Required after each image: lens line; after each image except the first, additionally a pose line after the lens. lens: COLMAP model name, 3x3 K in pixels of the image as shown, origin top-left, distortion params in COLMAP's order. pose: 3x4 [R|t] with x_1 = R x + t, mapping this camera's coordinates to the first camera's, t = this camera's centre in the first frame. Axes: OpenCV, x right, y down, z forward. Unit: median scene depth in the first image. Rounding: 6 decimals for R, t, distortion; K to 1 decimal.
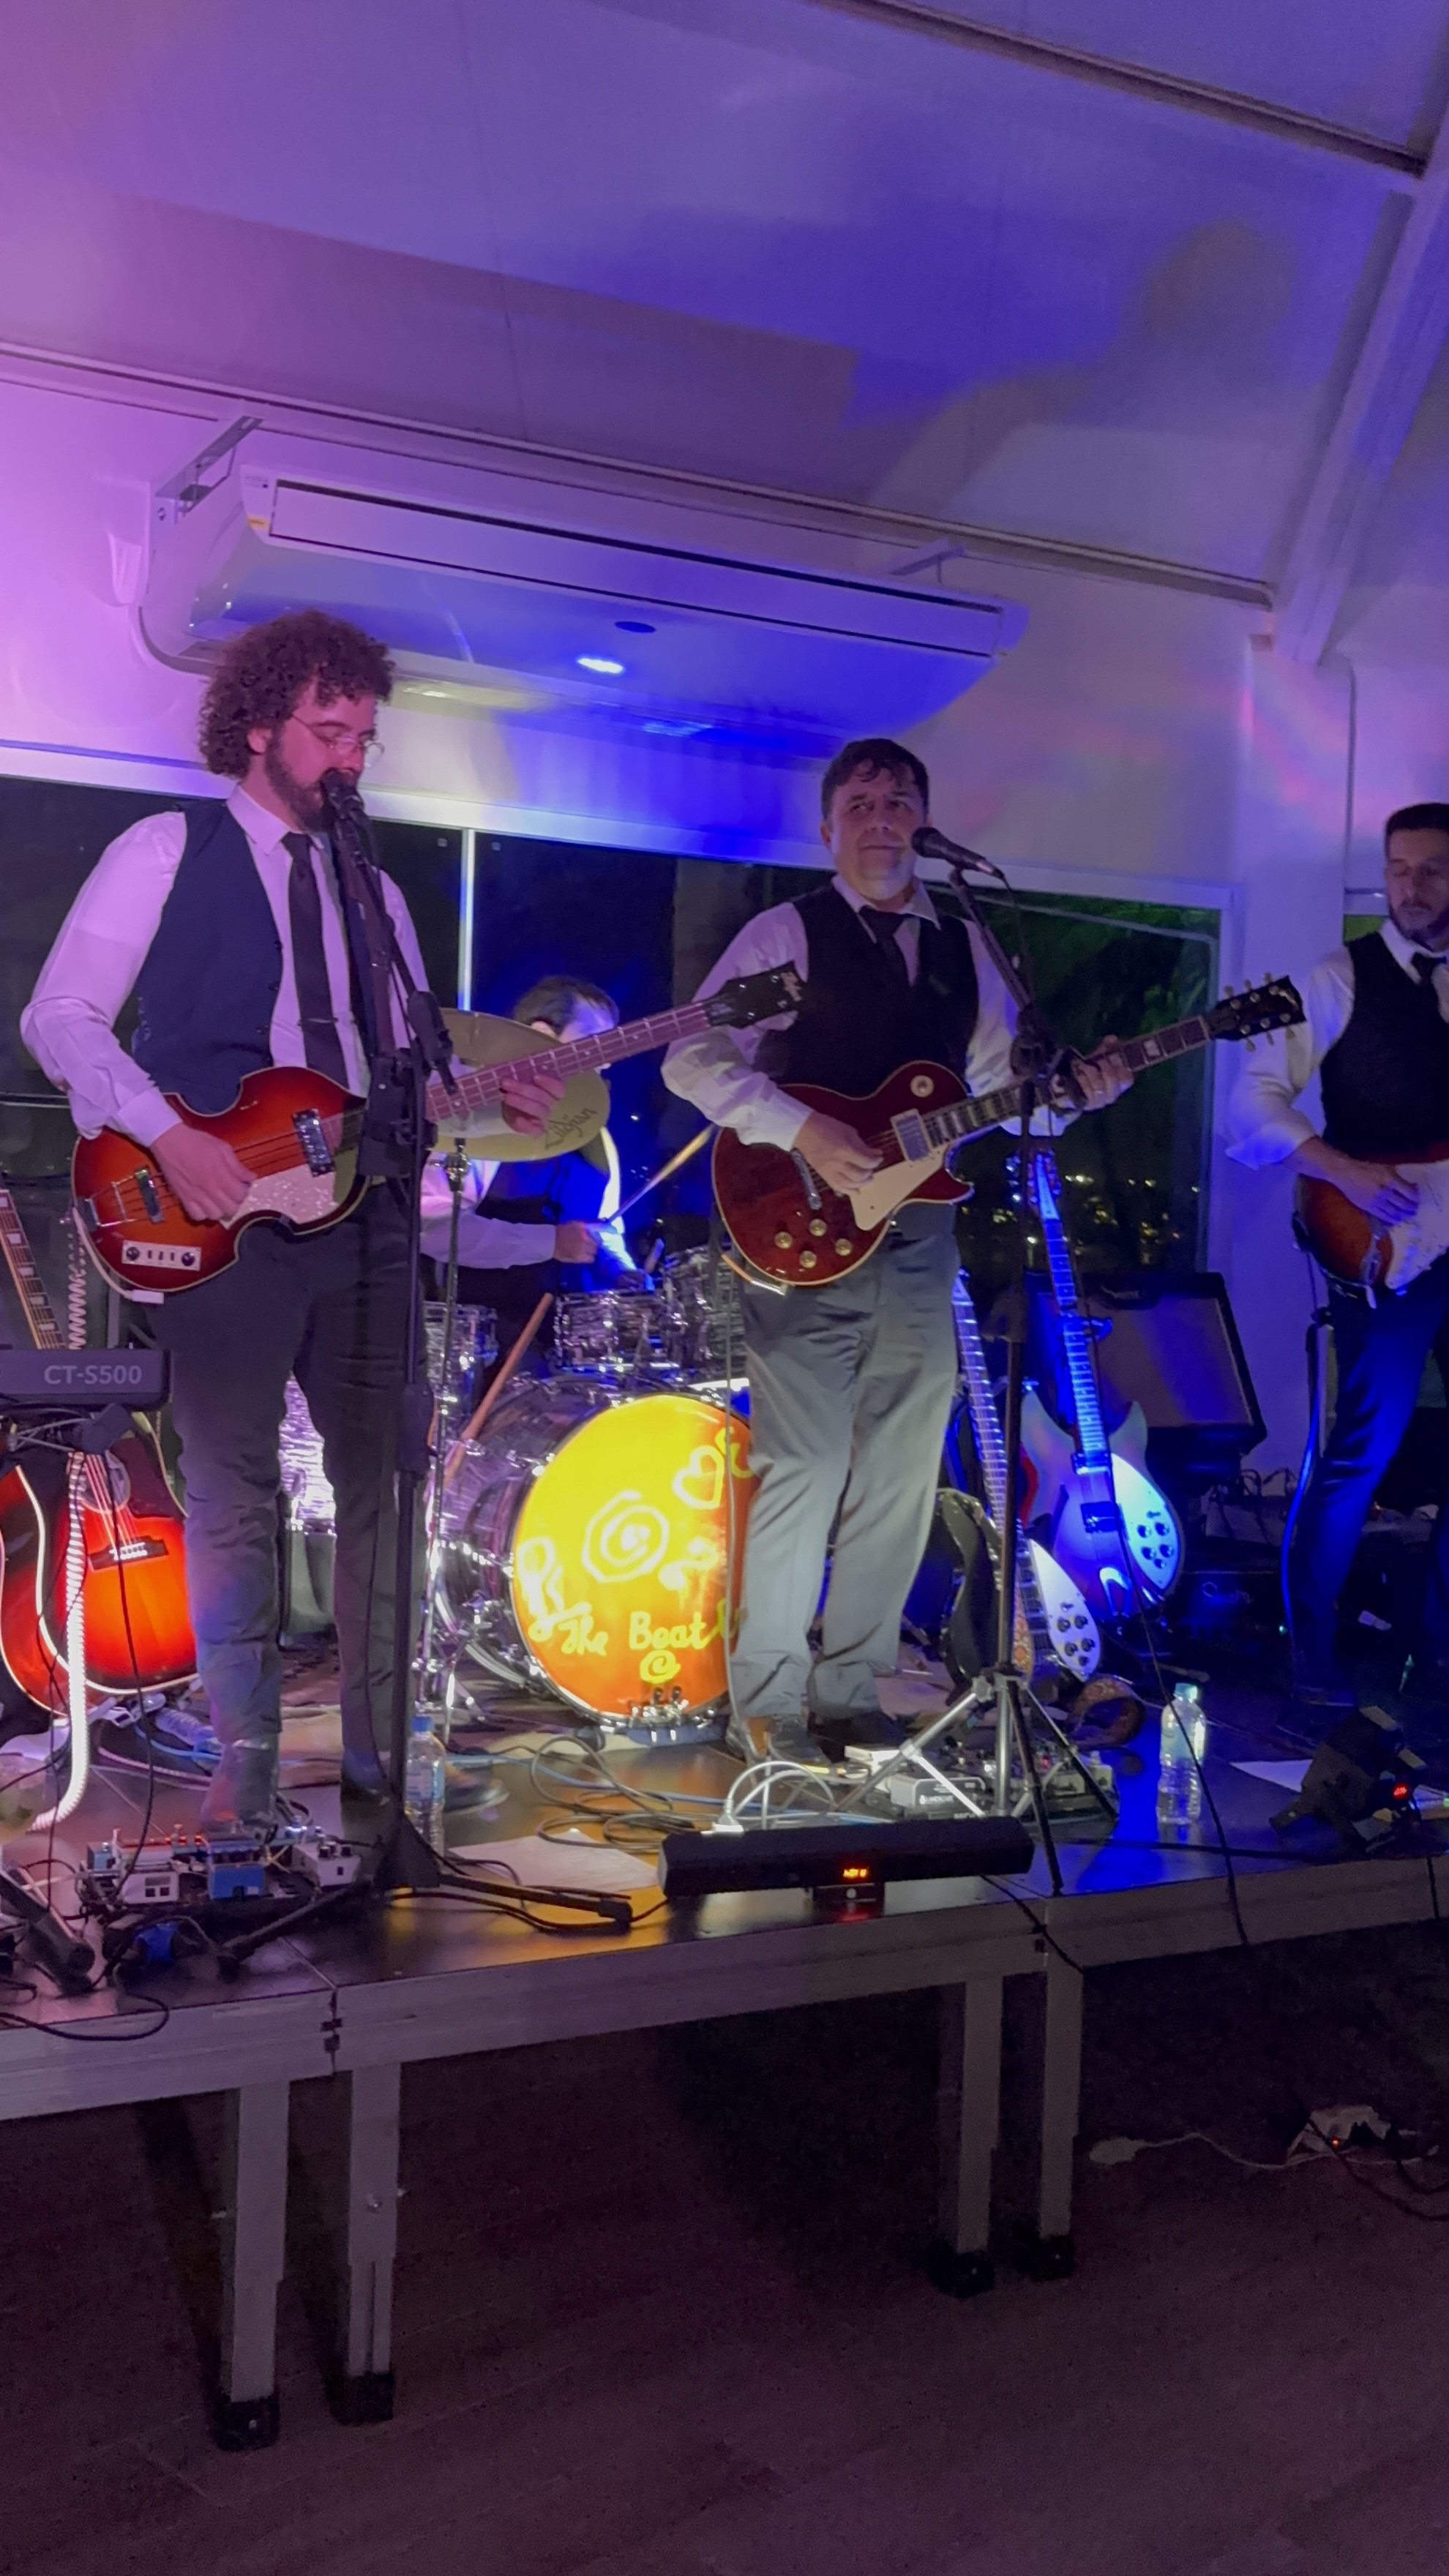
lens RADIAL K [[2413.4, 0, 707.5], [0, 2413.4, 1247.8], [0, 0, 1]] dist [-0.004805, 0.000000]
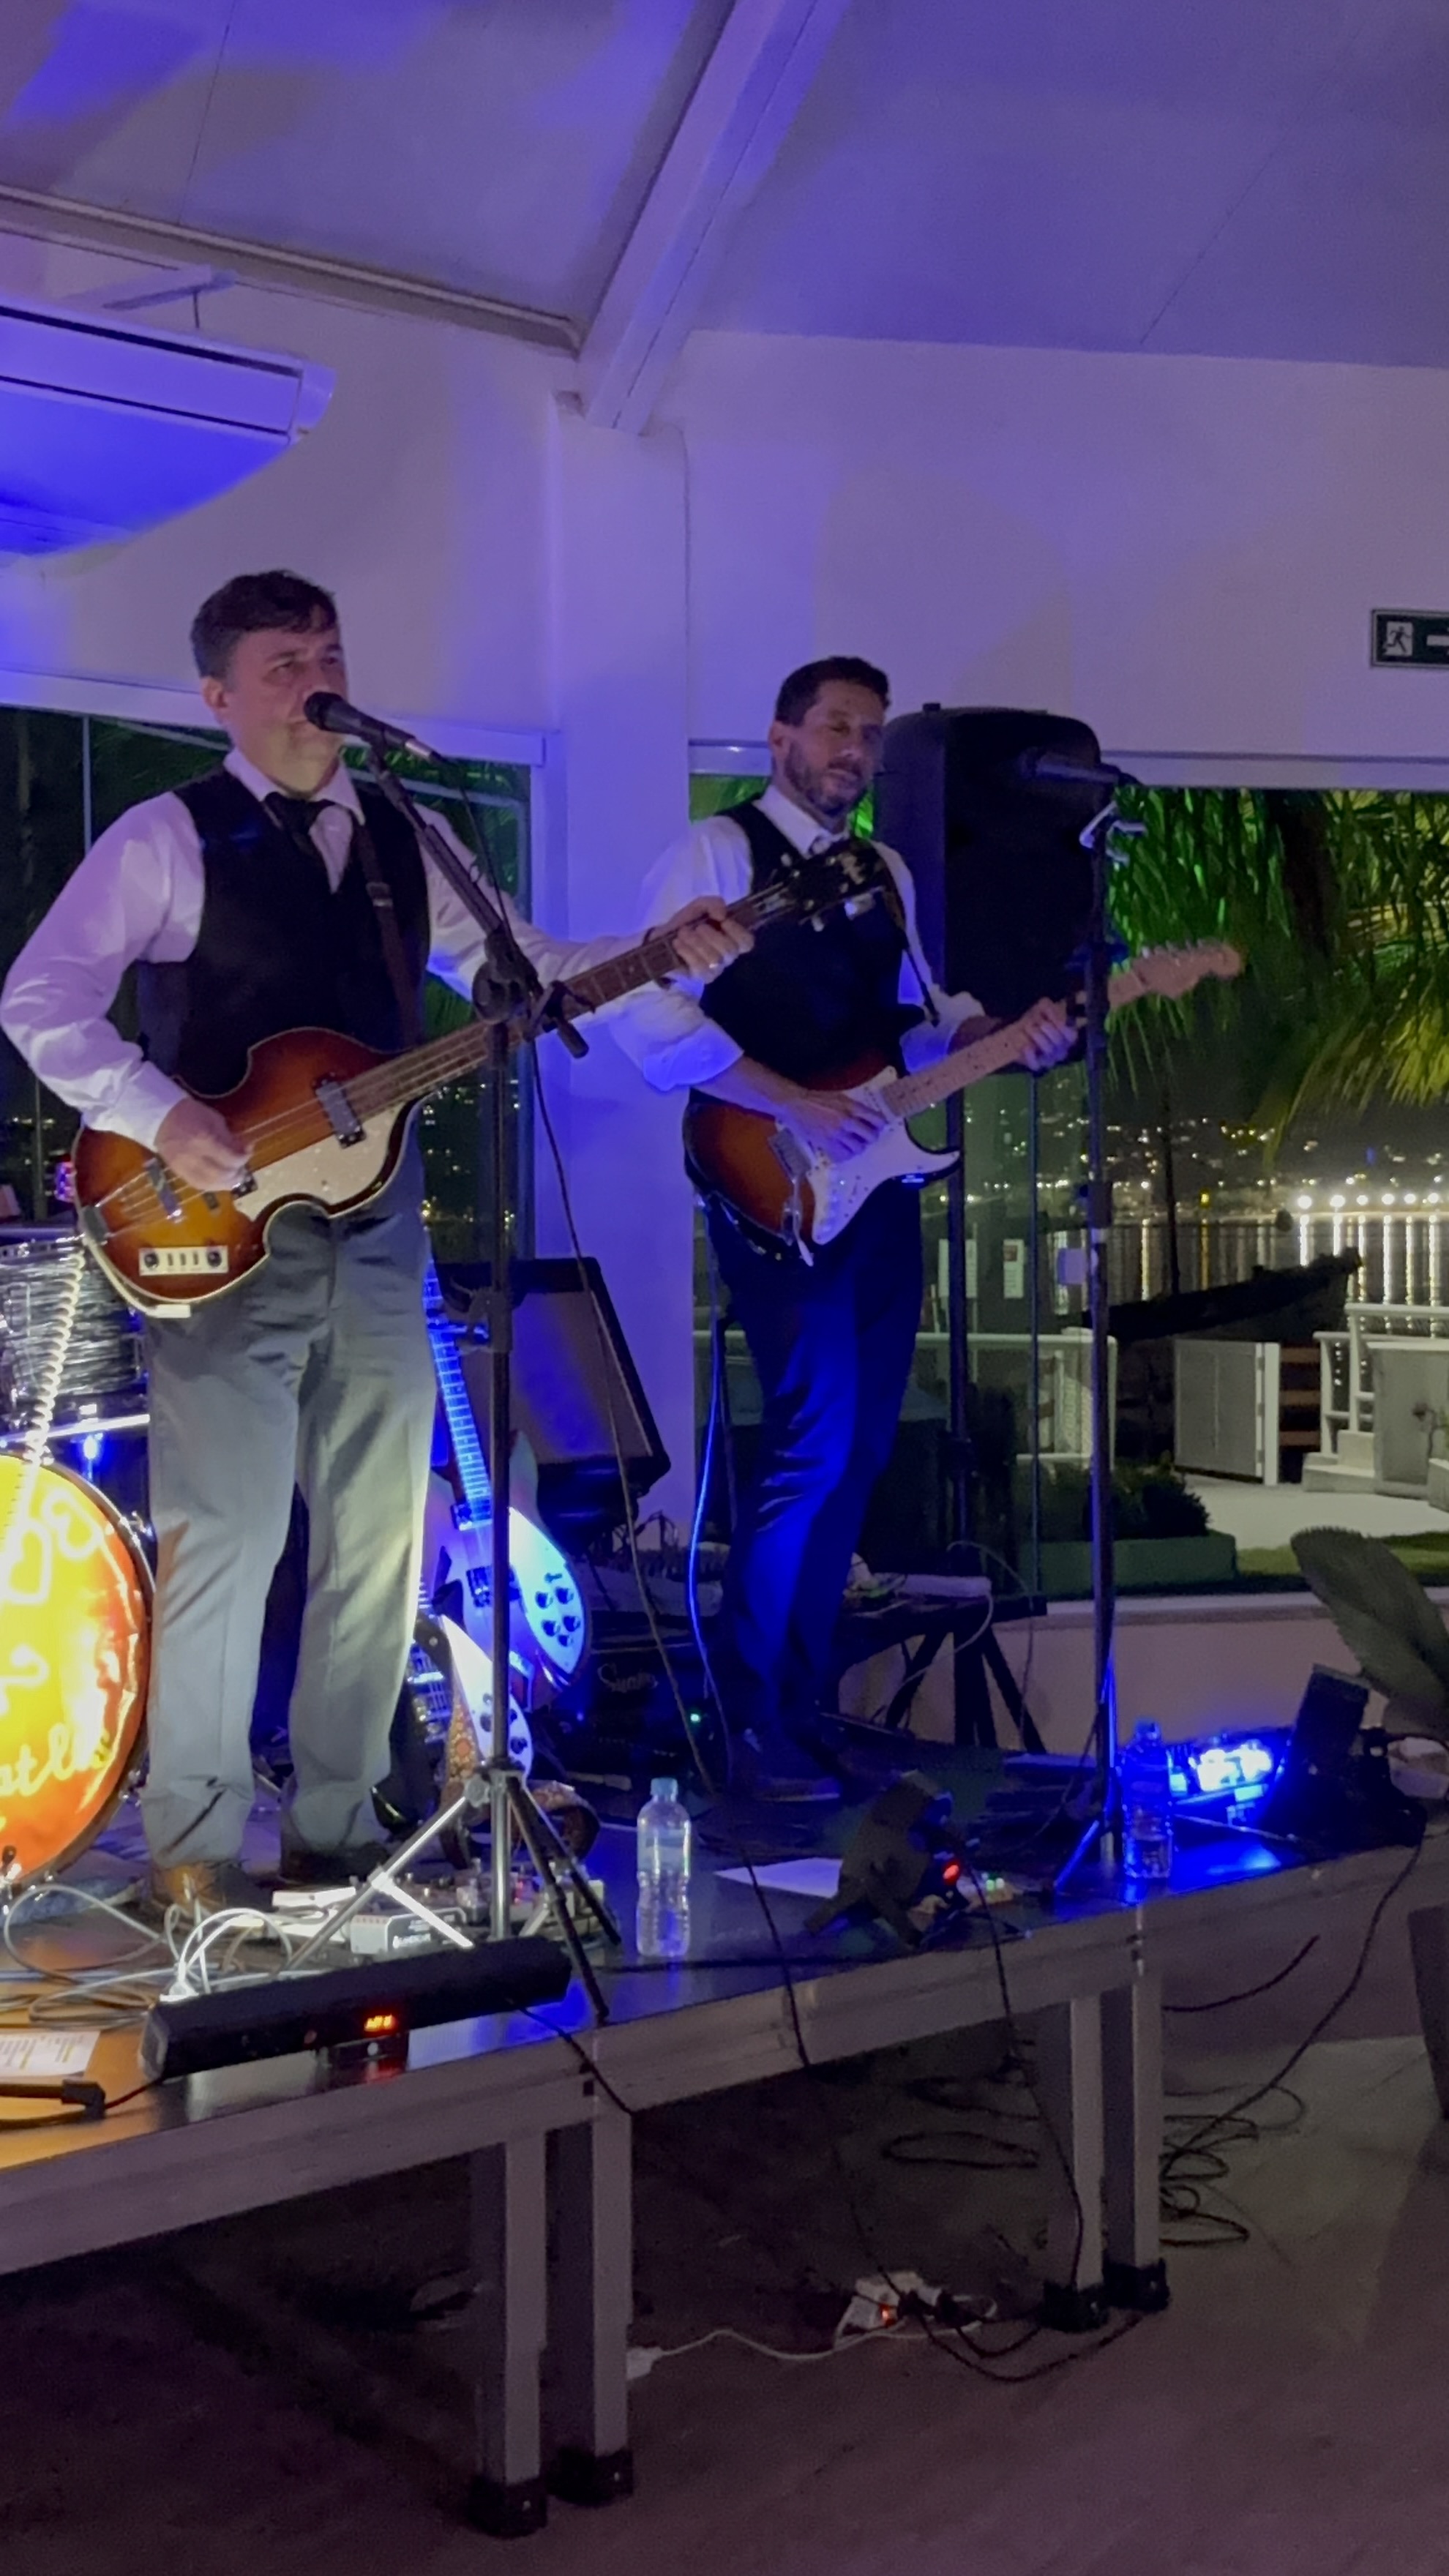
lens RADIAL K [[4233.8, 0, 725.1], [0, 4233.8, 1285.7], [0, 0, 1]] dist [0.035990, 0.000000]
pose [[0.928723, -0.046874, 0.367801, -0.301316], [0.043181, 0.998900, 0.018268, -0.003913], [-0.368252, -0.001084, 0.929725, -0.310557]]
